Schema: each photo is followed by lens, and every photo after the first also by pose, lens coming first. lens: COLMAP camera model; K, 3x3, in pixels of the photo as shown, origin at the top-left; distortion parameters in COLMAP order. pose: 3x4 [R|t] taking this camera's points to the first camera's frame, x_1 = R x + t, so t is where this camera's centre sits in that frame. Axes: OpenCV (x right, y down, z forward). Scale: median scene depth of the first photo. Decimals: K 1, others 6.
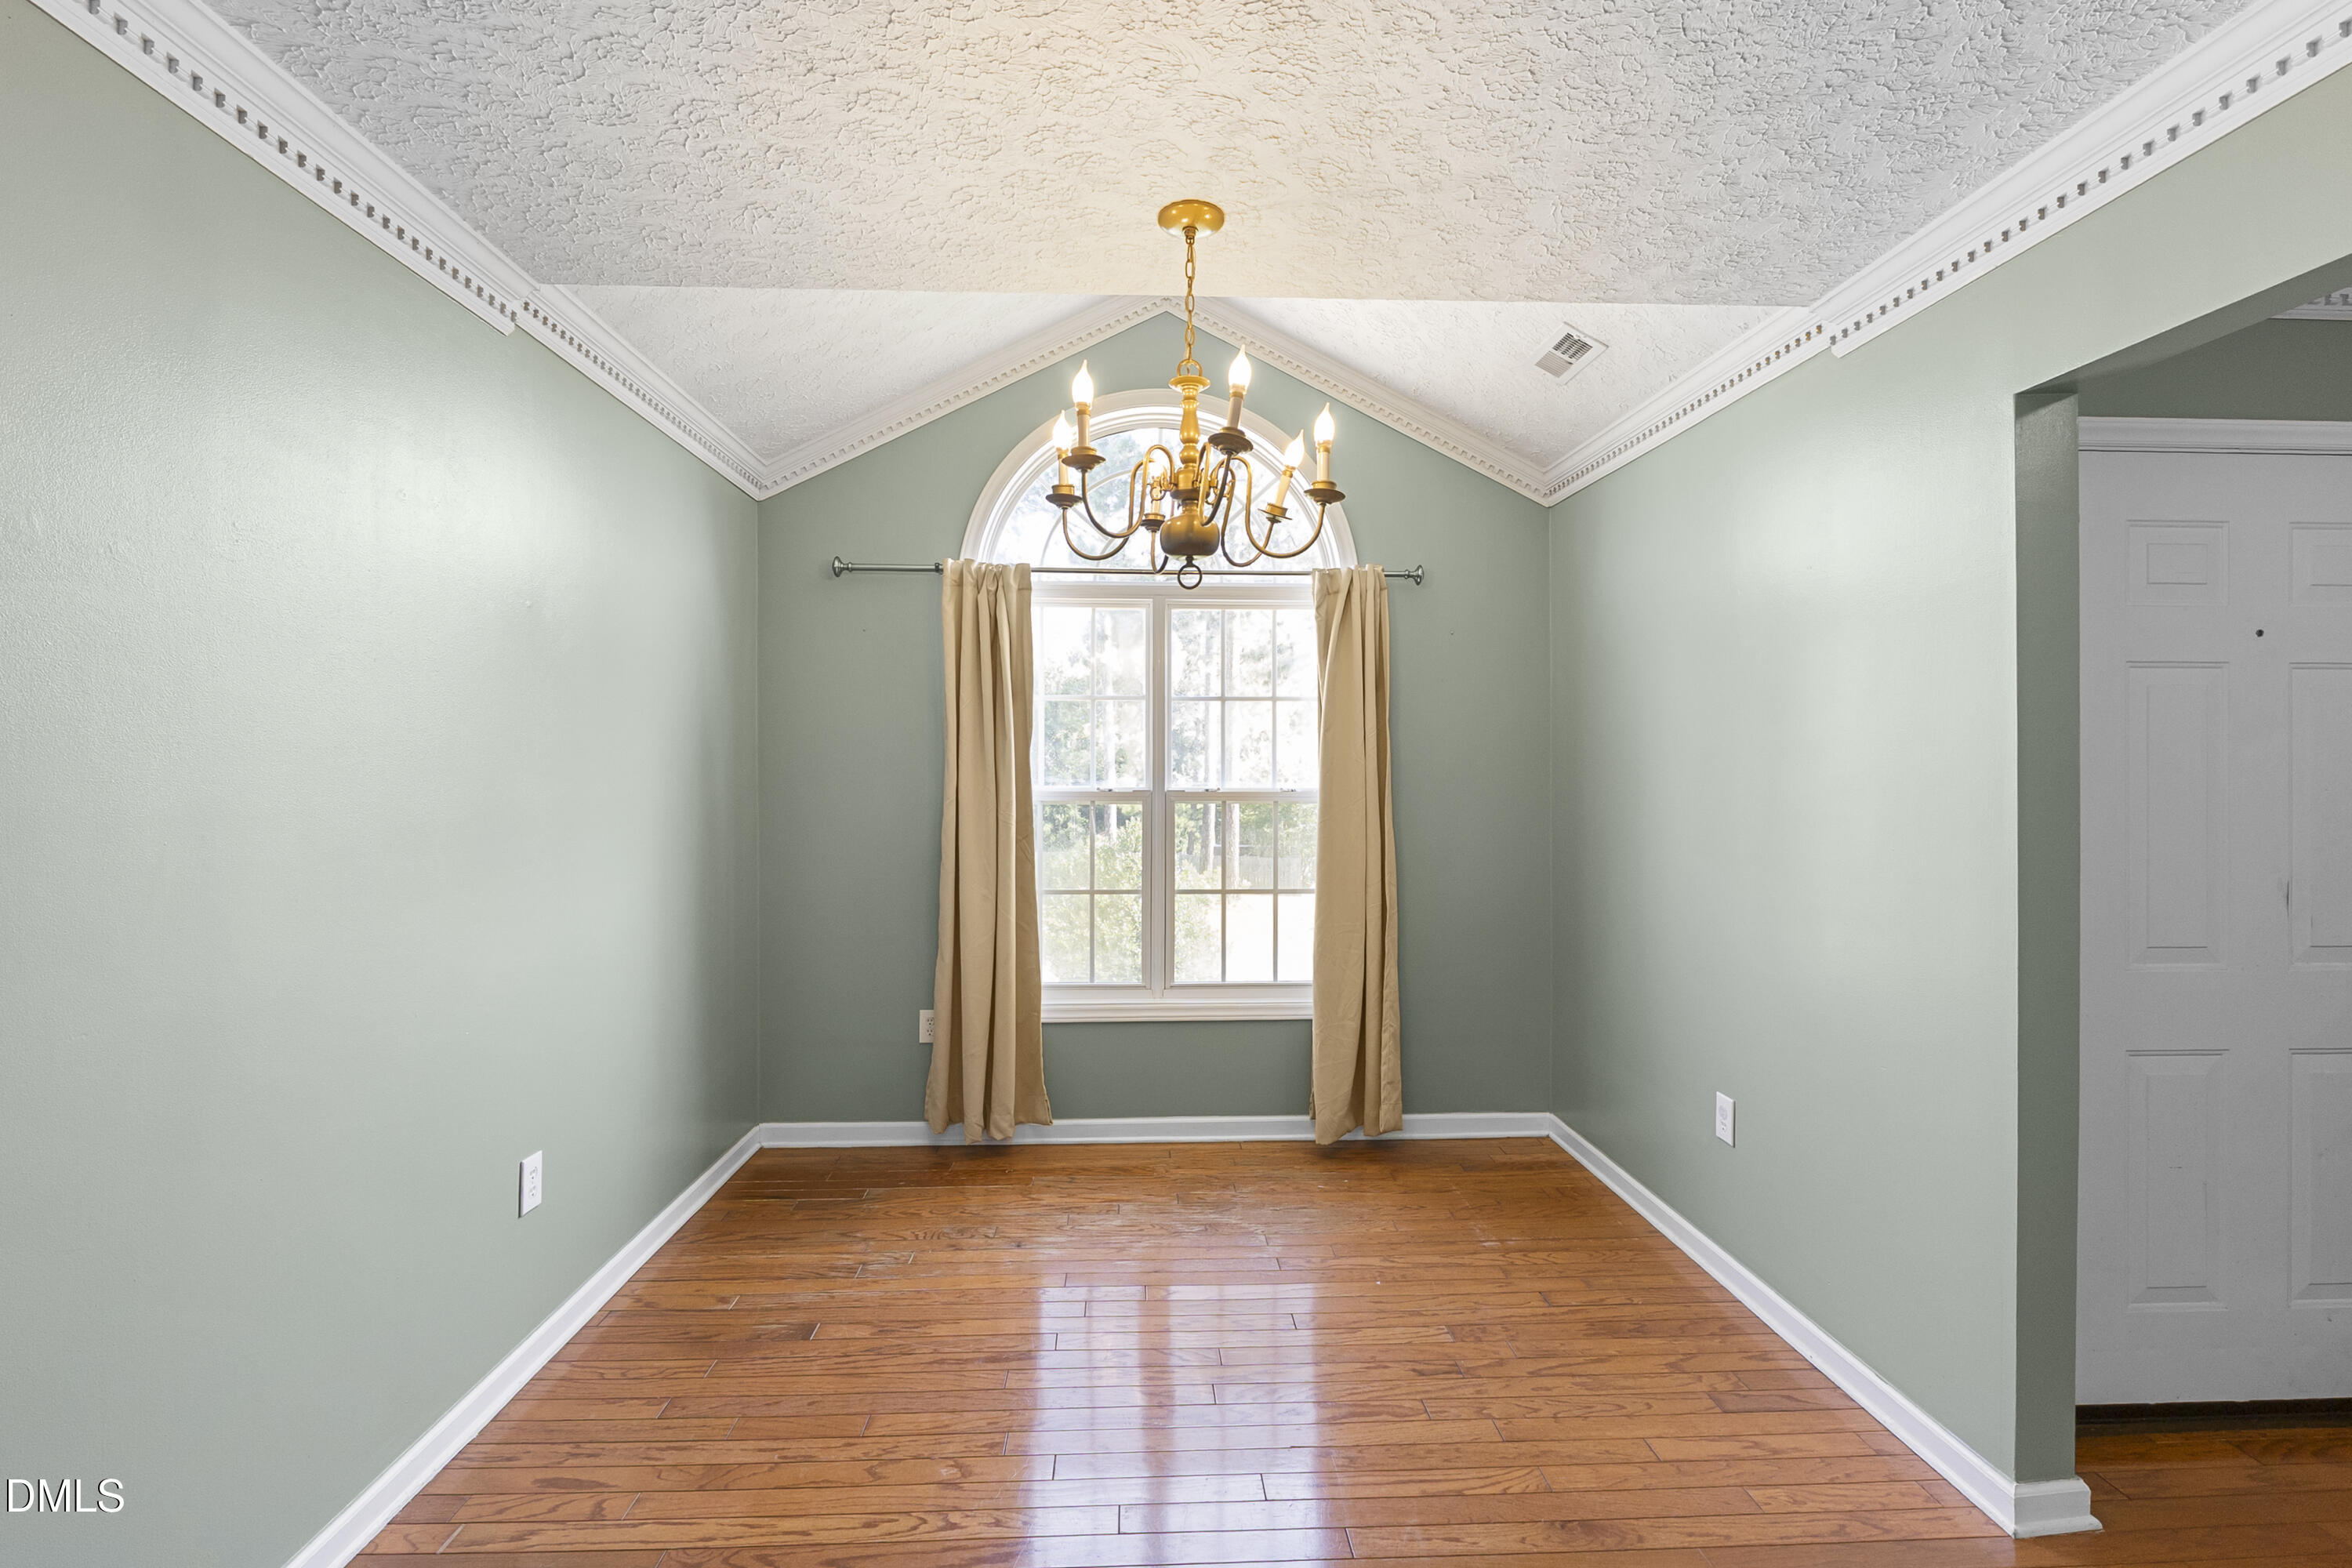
lens RADIAL K [[1043.2, 0, 1170.7], [0, 1043.2, 778.2], [0, 0, 1]] dist [-0.013373, 0.008388]
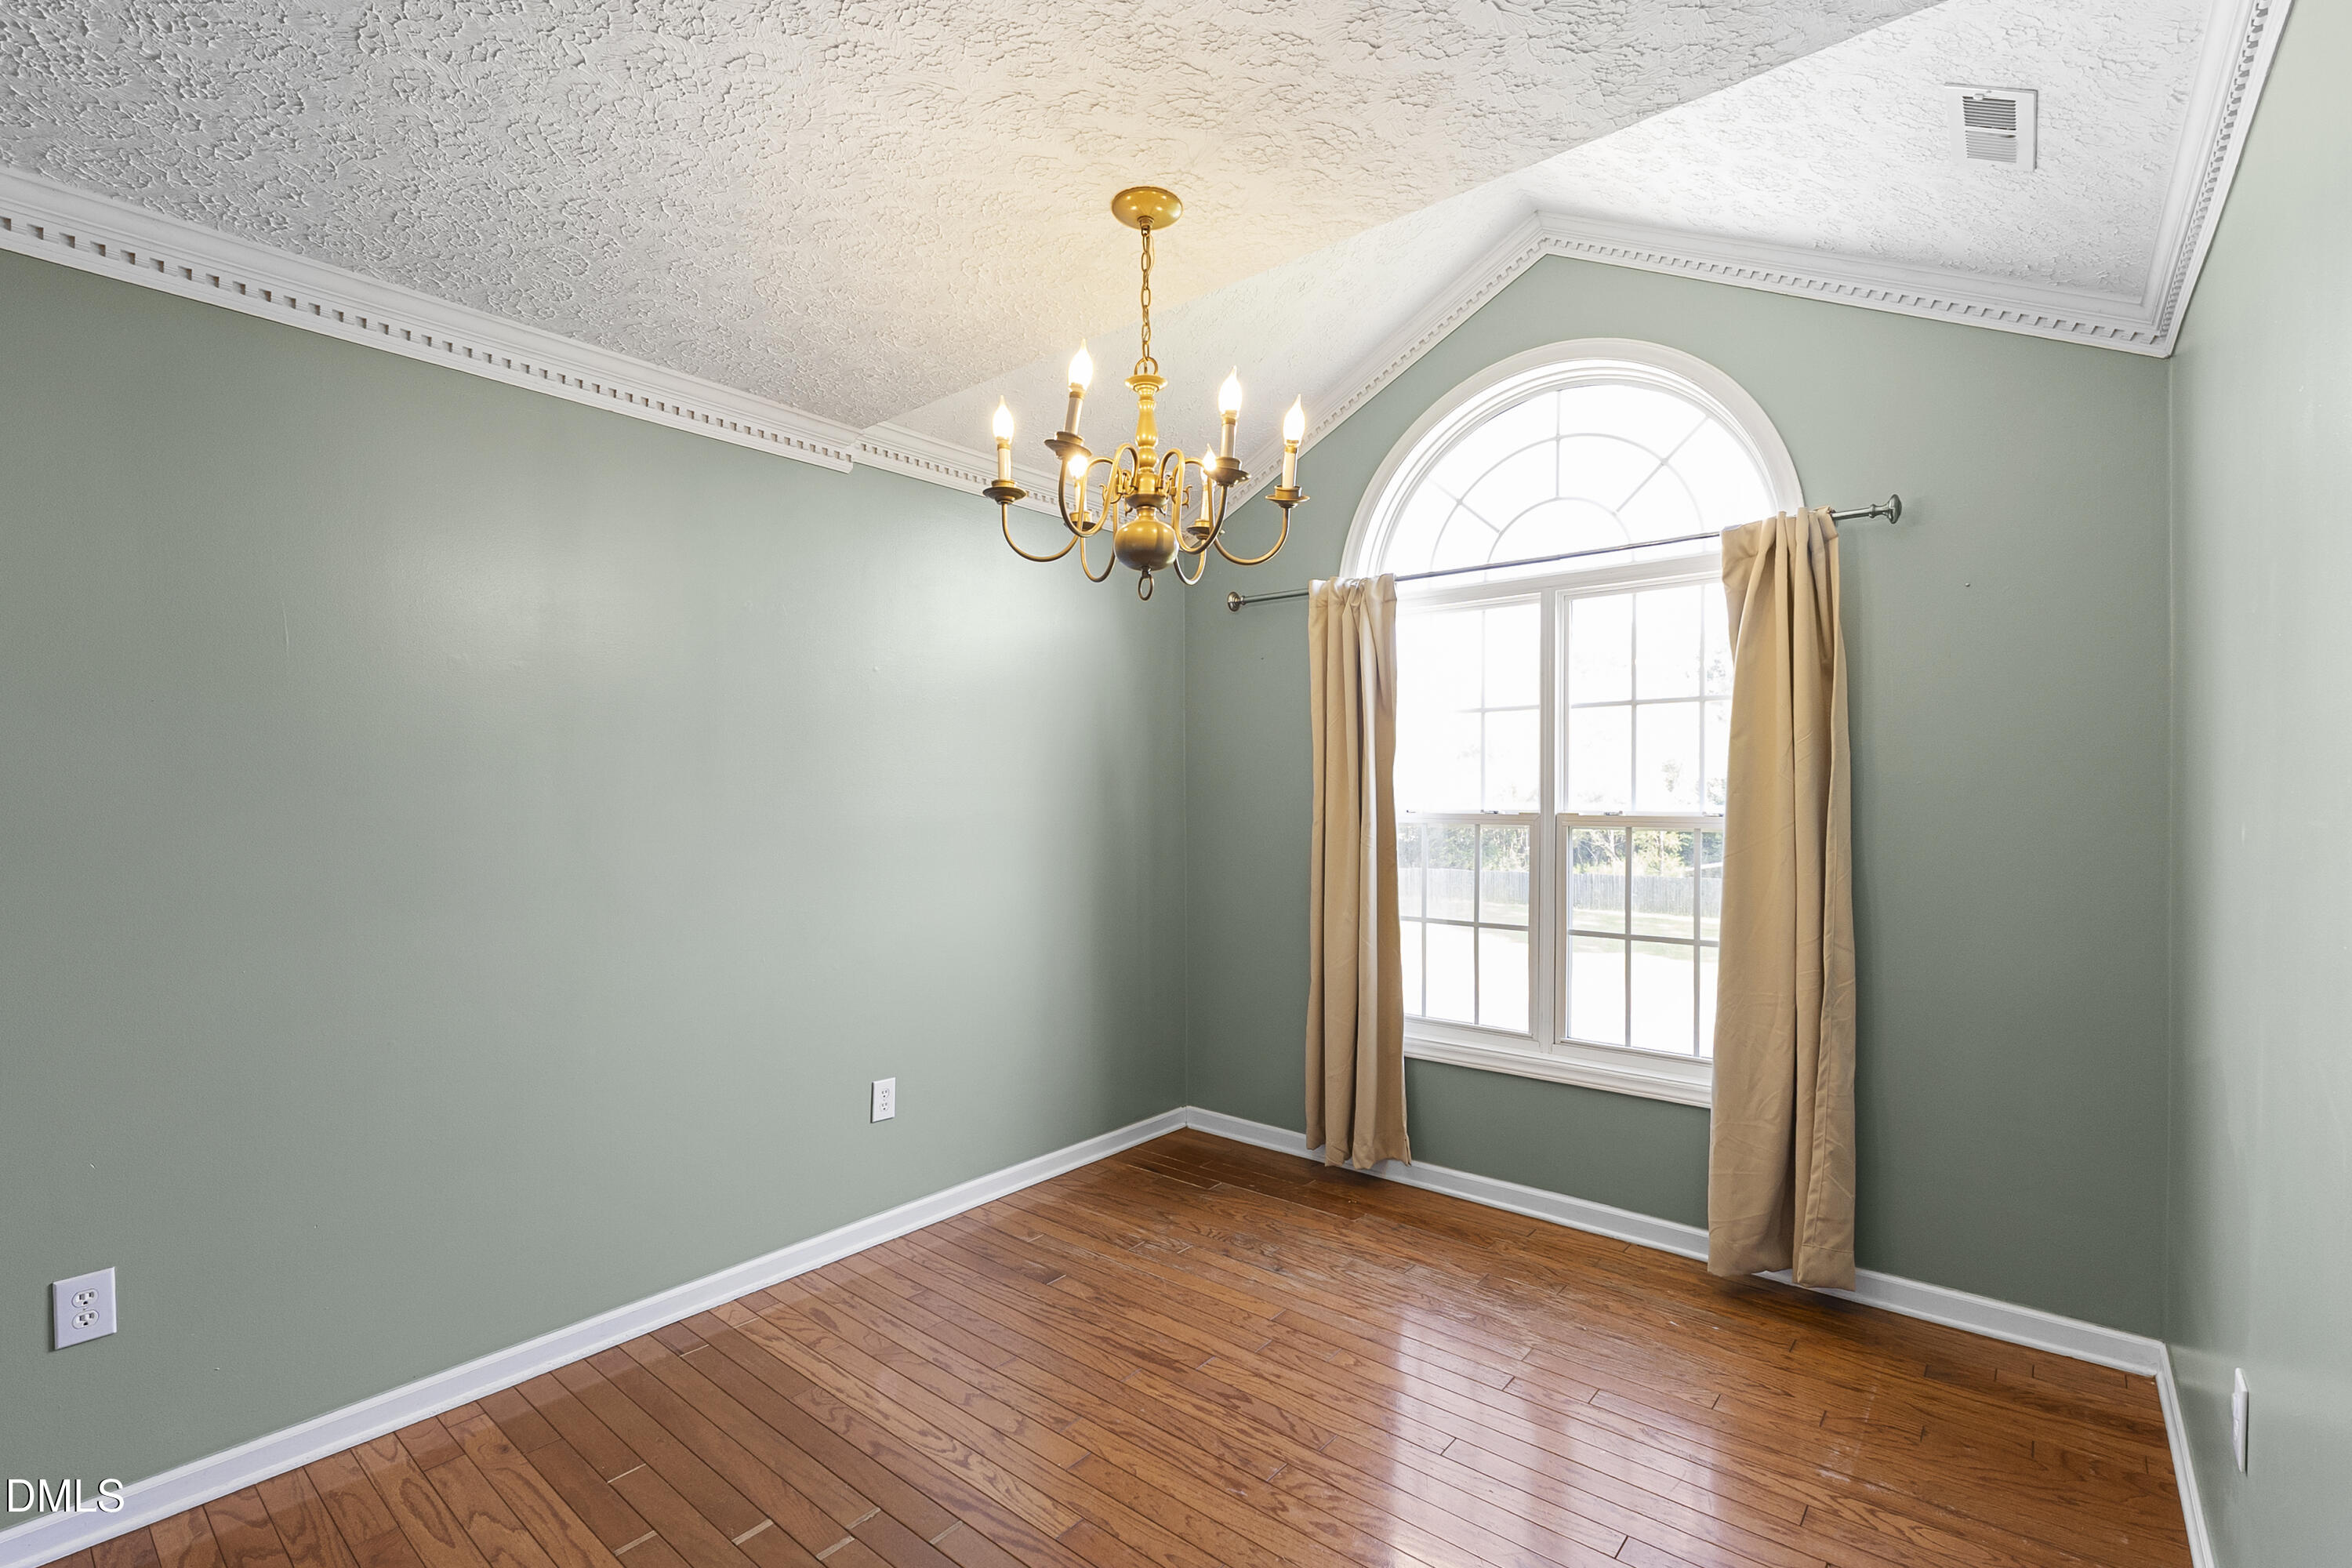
lens RADIAL K [[1038.7, 0, 1175.0], [0, 1038.7, 808.3], [0, 0, 1]] dist [-0.002037, 0.000065]
pose [[0.742952, 0.006151, -0.669316, 0.356733], [-0.001081, 0.999967, 0.007990, 0.001156], [0.669343, -0.005213, 0.742935, 0.162890]]
